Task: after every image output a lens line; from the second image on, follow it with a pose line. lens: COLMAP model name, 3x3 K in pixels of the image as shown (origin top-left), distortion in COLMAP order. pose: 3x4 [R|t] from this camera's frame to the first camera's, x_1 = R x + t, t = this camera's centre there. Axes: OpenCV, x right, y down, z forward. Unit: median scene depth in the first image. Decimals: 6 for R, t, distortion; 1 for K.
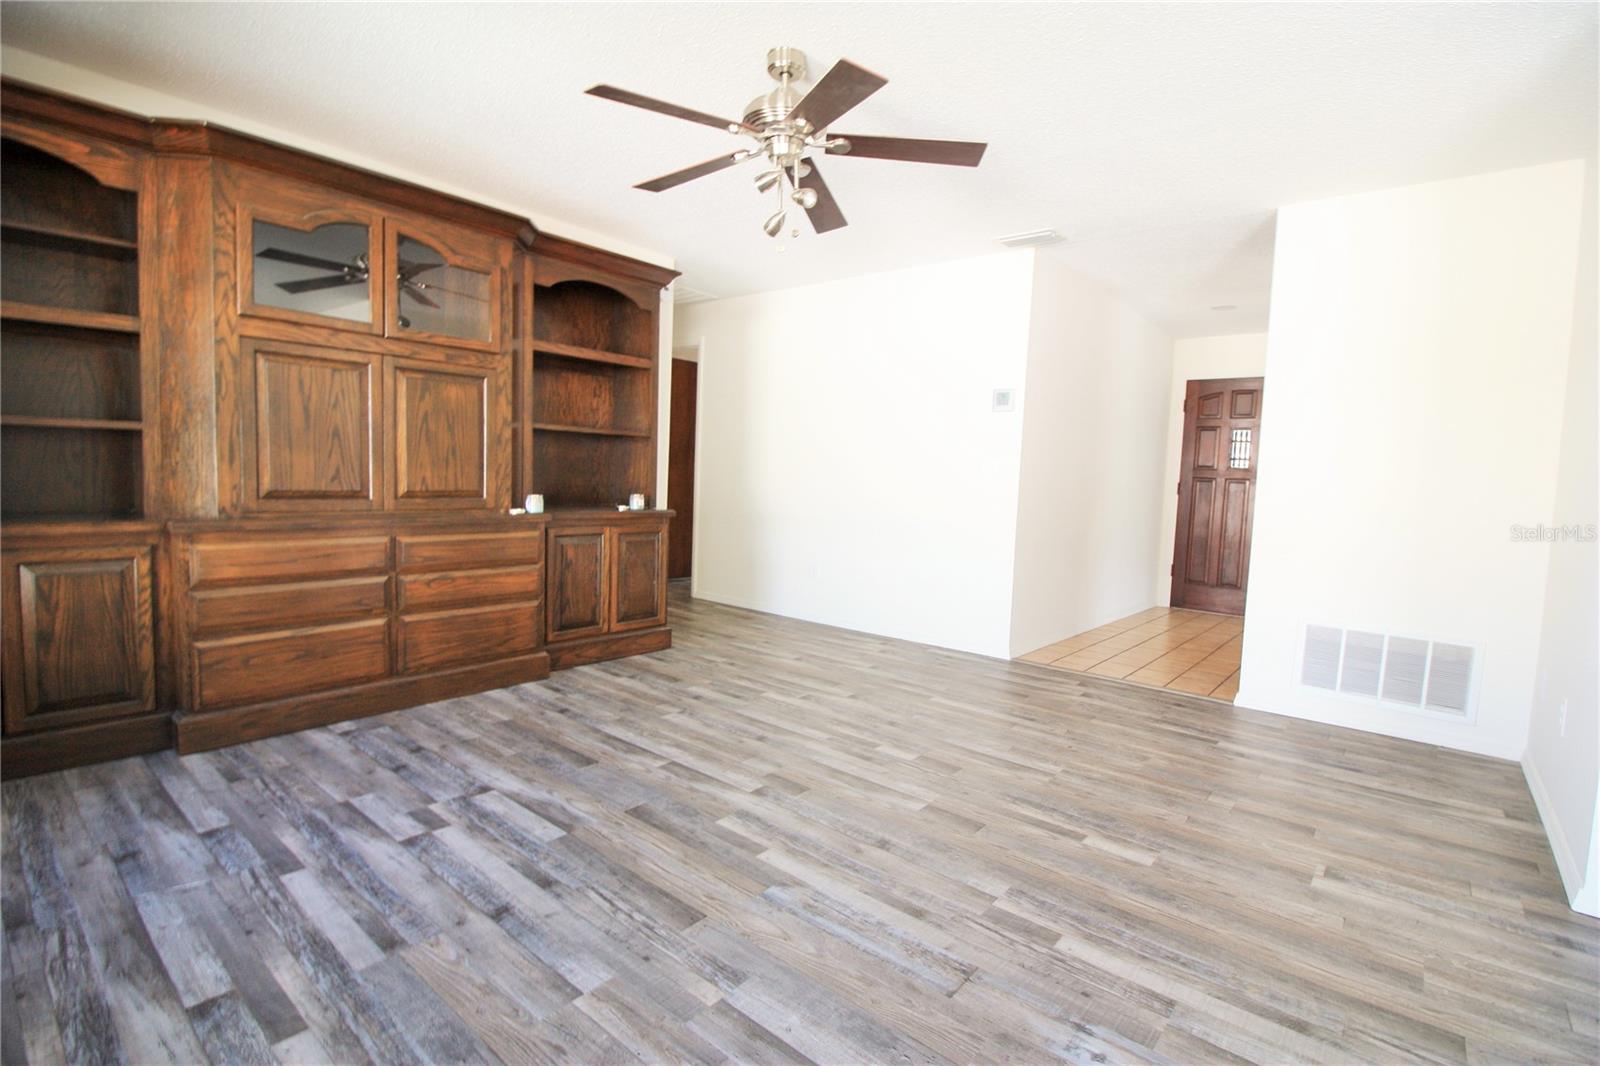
lens RADIAL K [[757.6, 0, 805.9], [0, 757.6, 532.8], [0, 0, 1]] dist [0.000118, -0.013219]
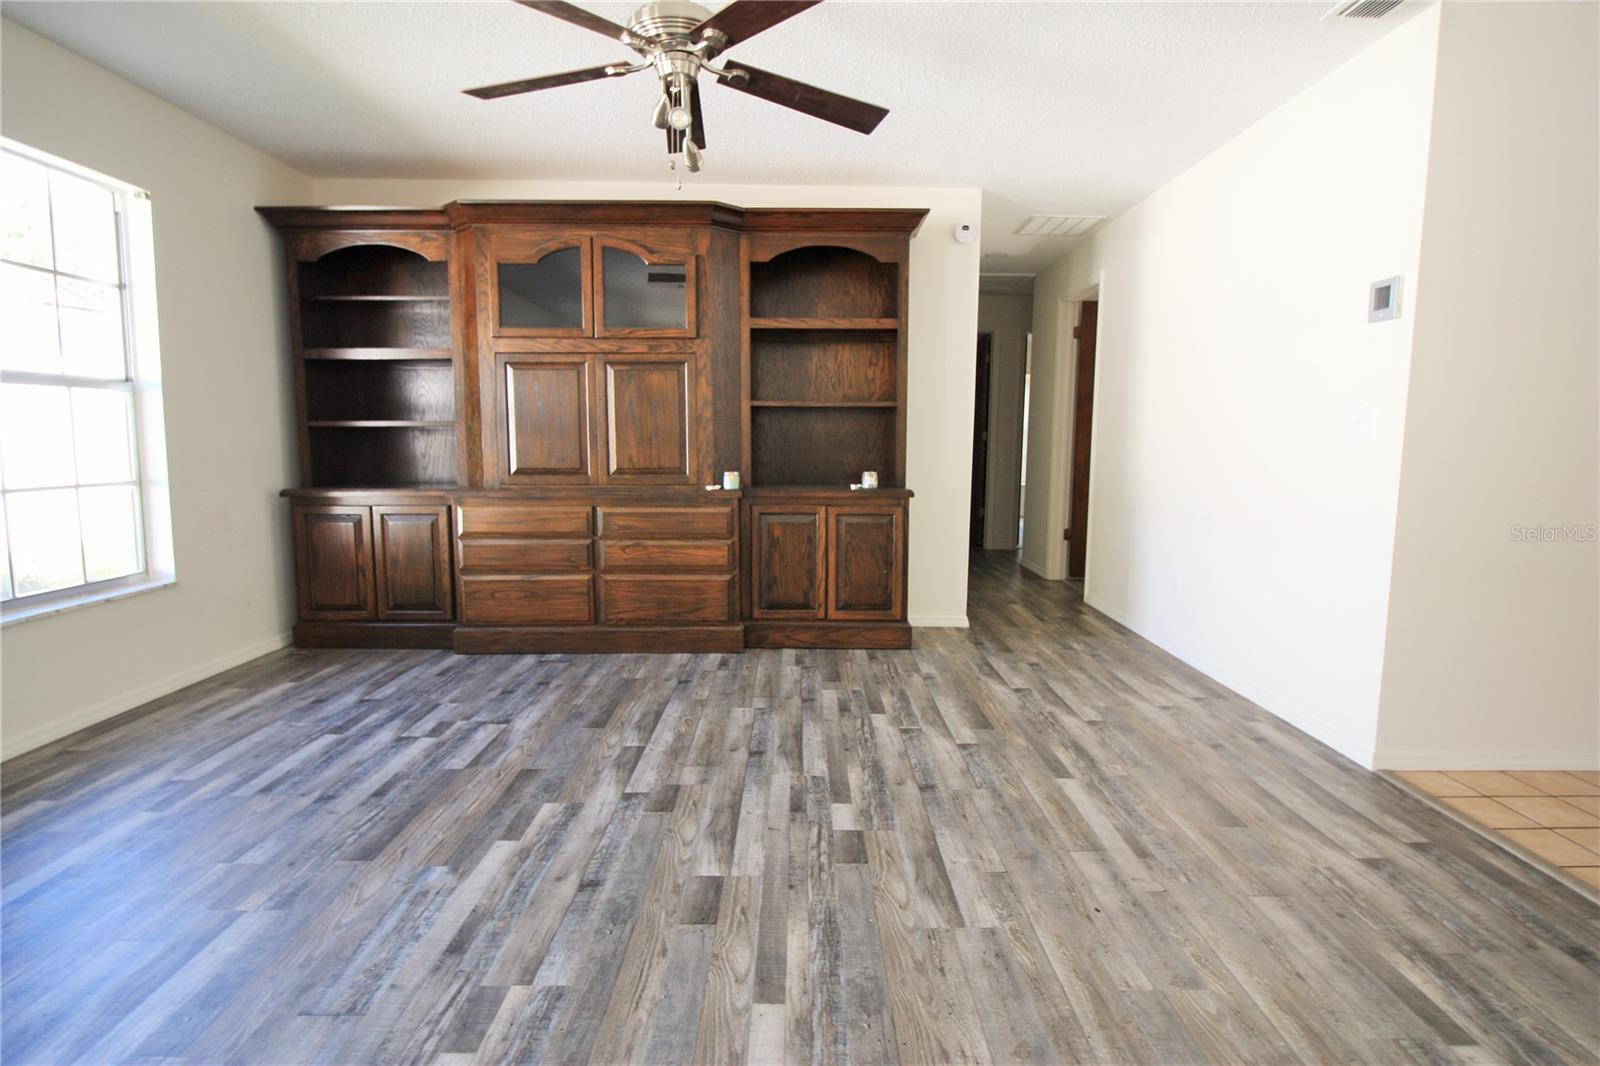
lens RADIAL K [[834.9, 0, 800.0], [0, 834.9, 533.0], [0, 0, 1]] dist [-0.003605, -0.000599]
pose [[0.635703, 0.056658, -0.769852, 0.647158], [-0.041087, 0.998373, 0.039548, -0.018287], [0.770840, 0.006490, 0.636996, 0.401196]]
